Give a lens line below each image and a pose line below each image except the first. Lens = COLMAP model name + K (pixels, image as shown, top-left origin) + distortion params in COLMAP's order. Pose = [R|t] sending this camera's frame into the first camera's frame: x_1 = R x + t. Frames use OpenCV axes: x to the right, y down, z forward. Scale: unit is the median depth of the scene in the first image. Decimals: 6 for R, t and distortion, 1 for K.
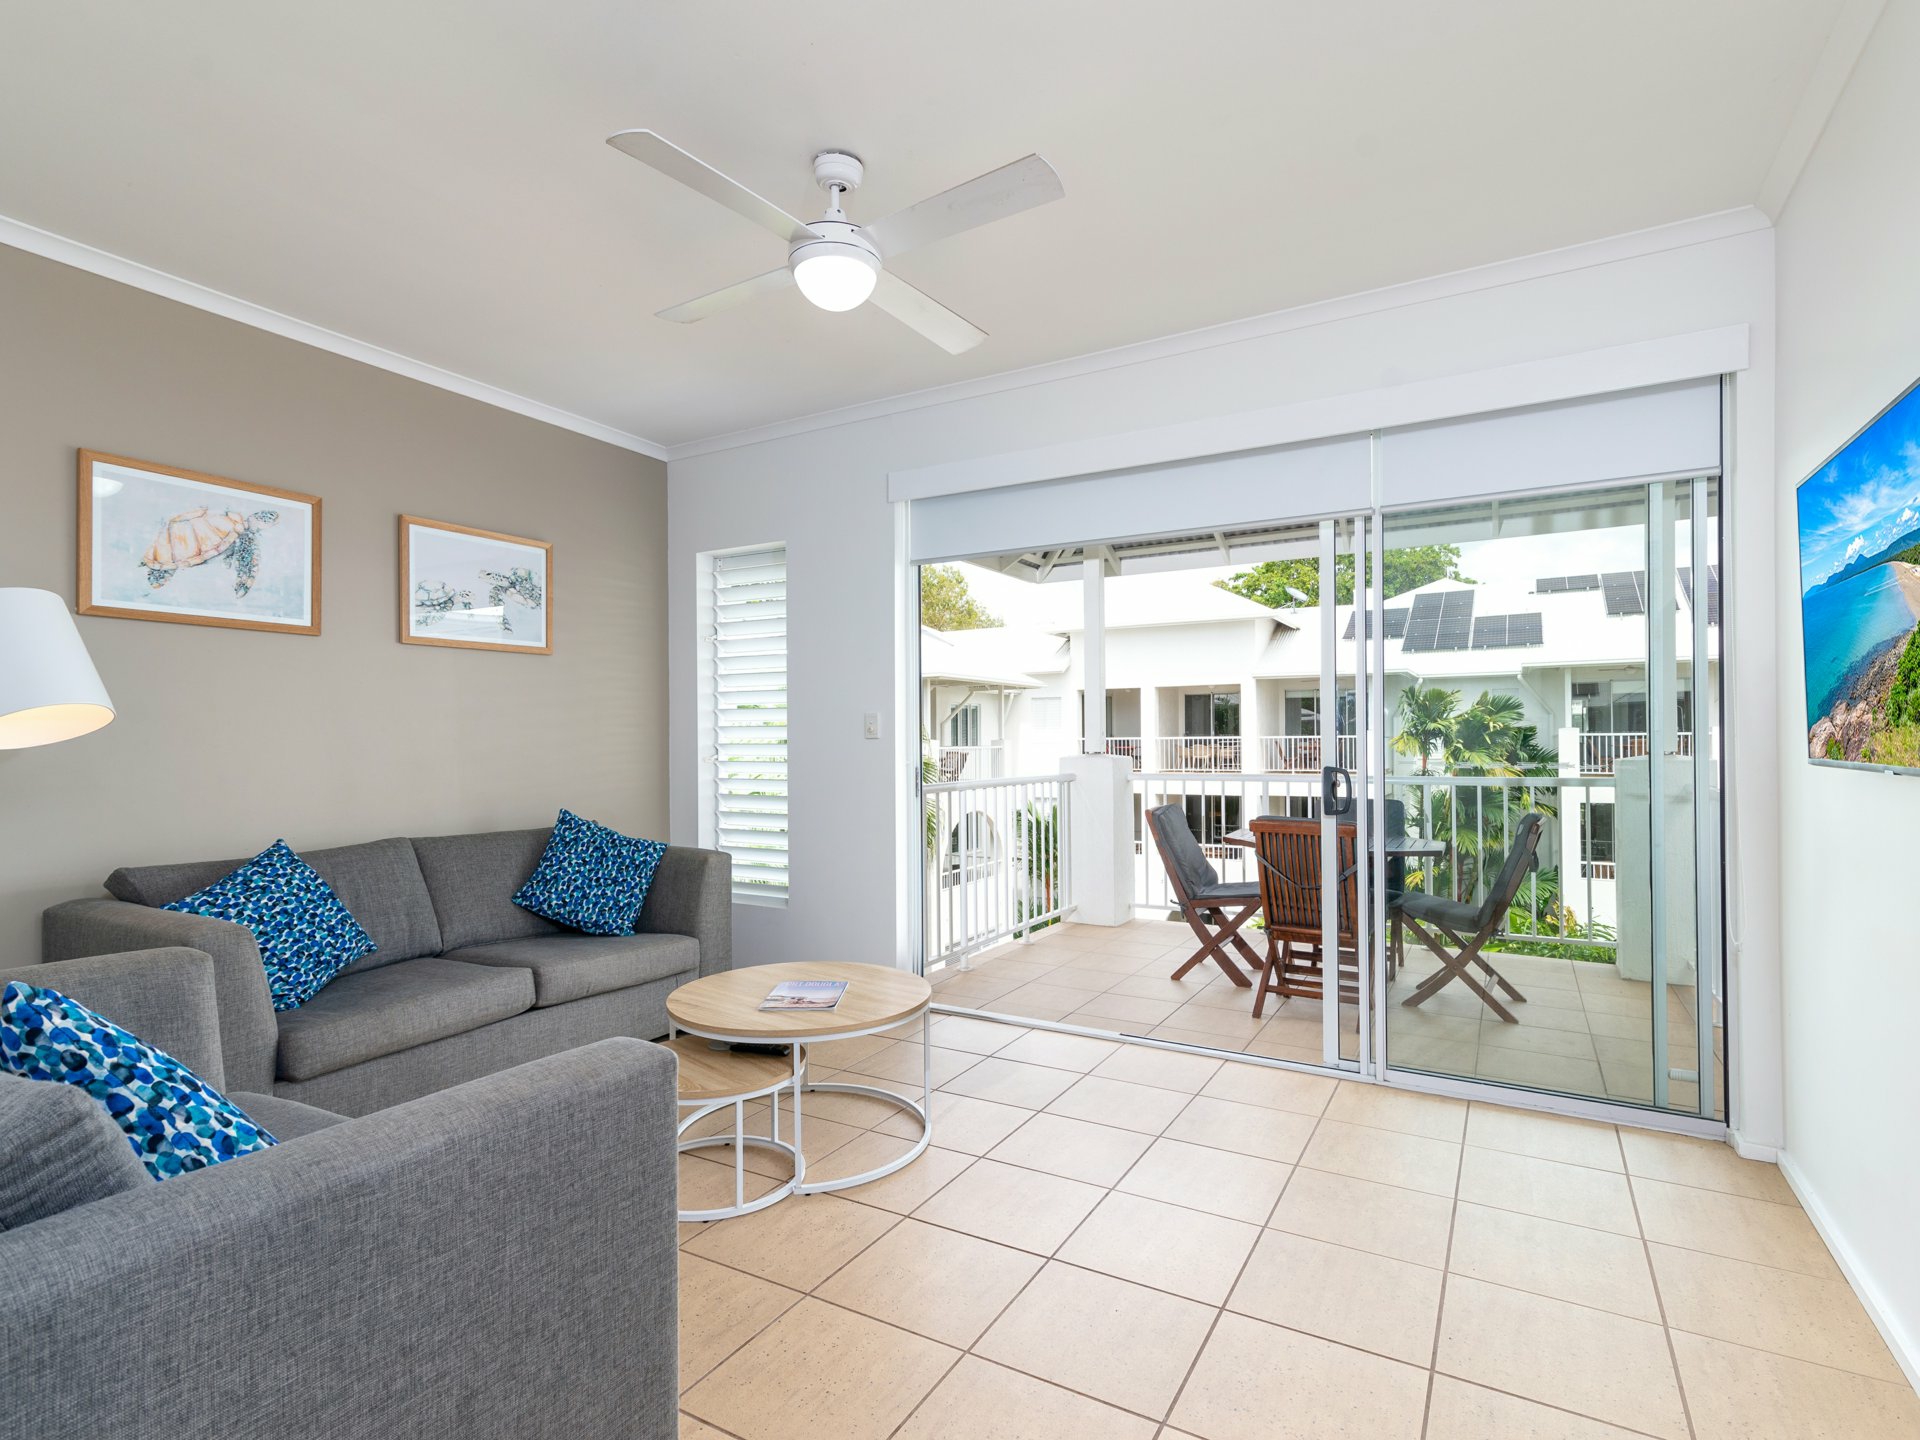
lens RADIAL K [[968.0, 0, 953.1], [0, 968.0, 736.4], [0, 0, 1]] dist [0.024581, -0.004324]
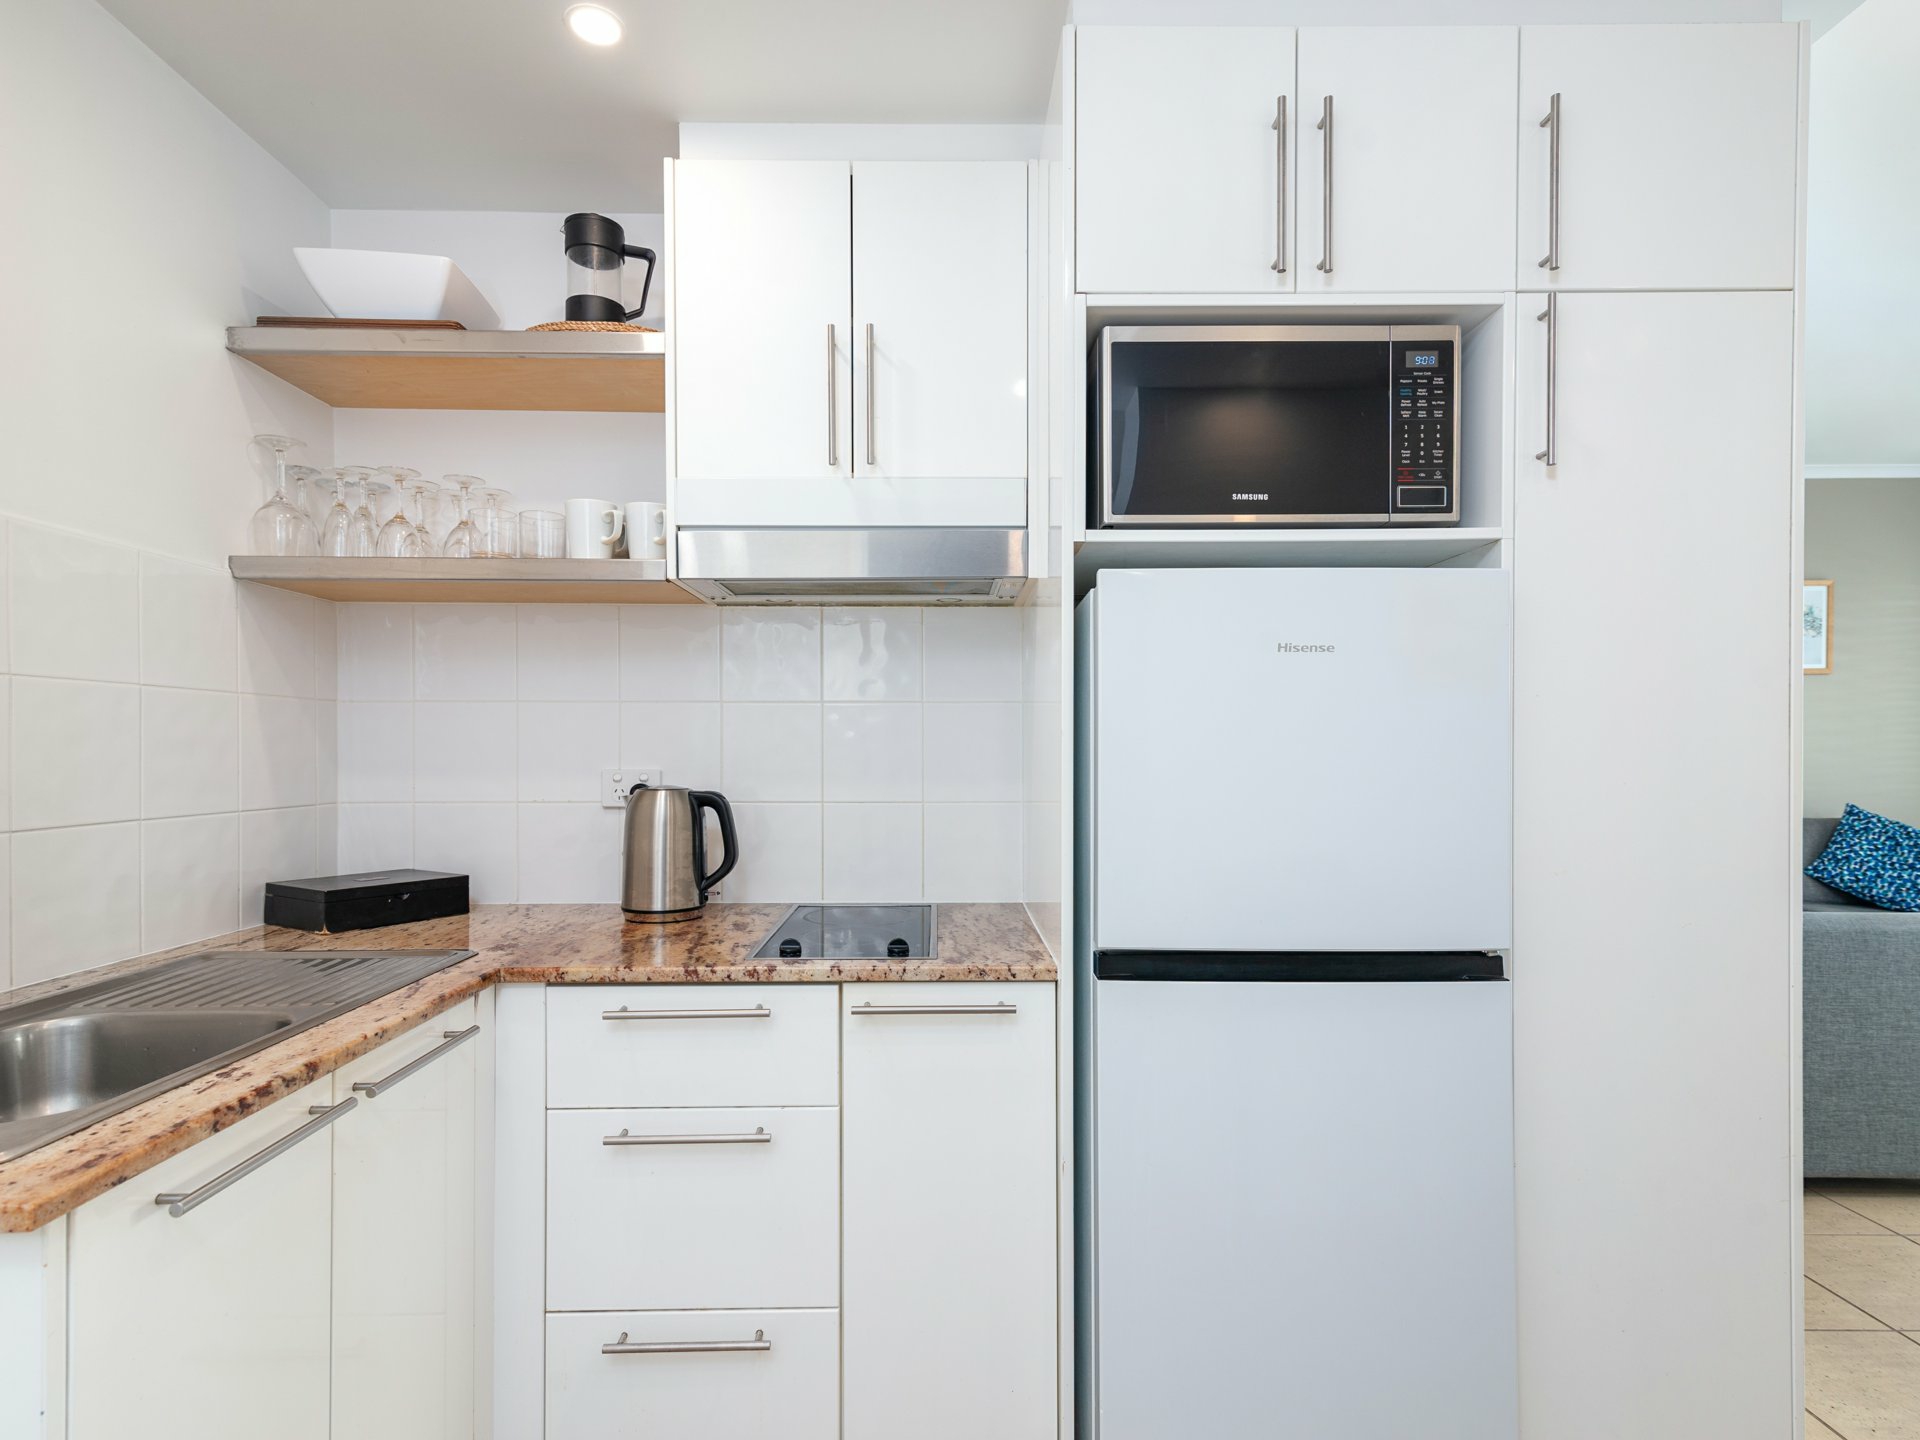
lens RADIAL K [[968.0, 0, 960.2], [0, 968.0, 749.4], [0, 0, 1]] dist [0.024581, -0.004324]
pose [[0.513339, 0.007141, -0.858156, 0.092621], [0.000713, 0.999961, 0.008747, -0.003869], [0.858186, -0.005102, 0.513314, -0.671994]]
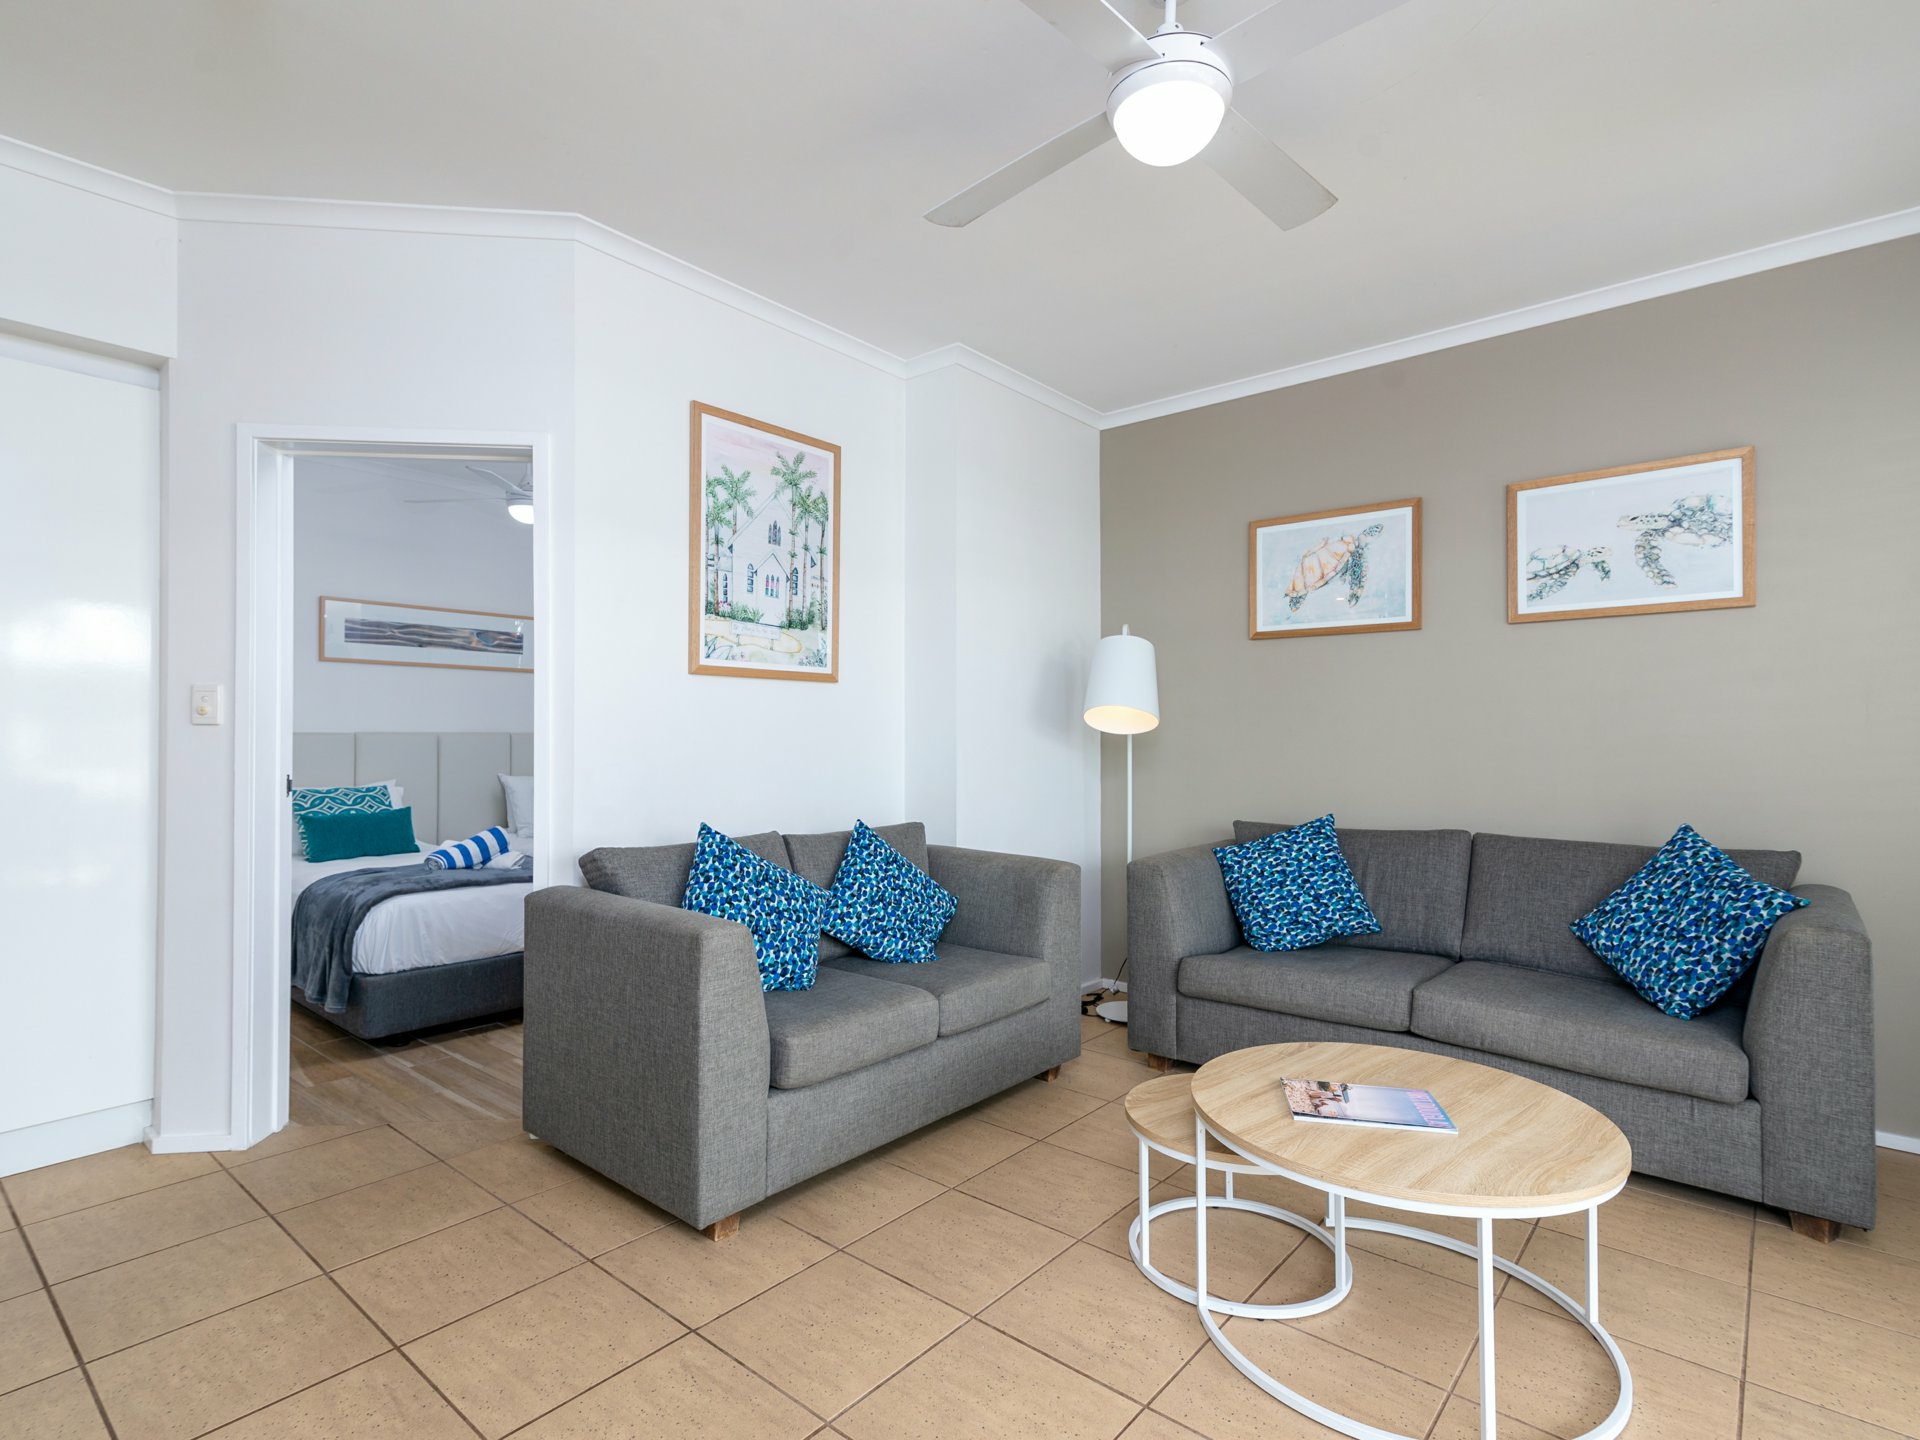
lens RADIAL K [[968.0, 0, 953.6], [0, 968.0, 724.2], [0, 0, 1]] dist [0.024581, -0.004324]
pose [[-0.178221, -0.004723, -0.983979, 0.481356], [0.004449, 0.999974, -0.005606, 0.003160], [0.983980, -0.005377, -0.178195, 0.708554]]
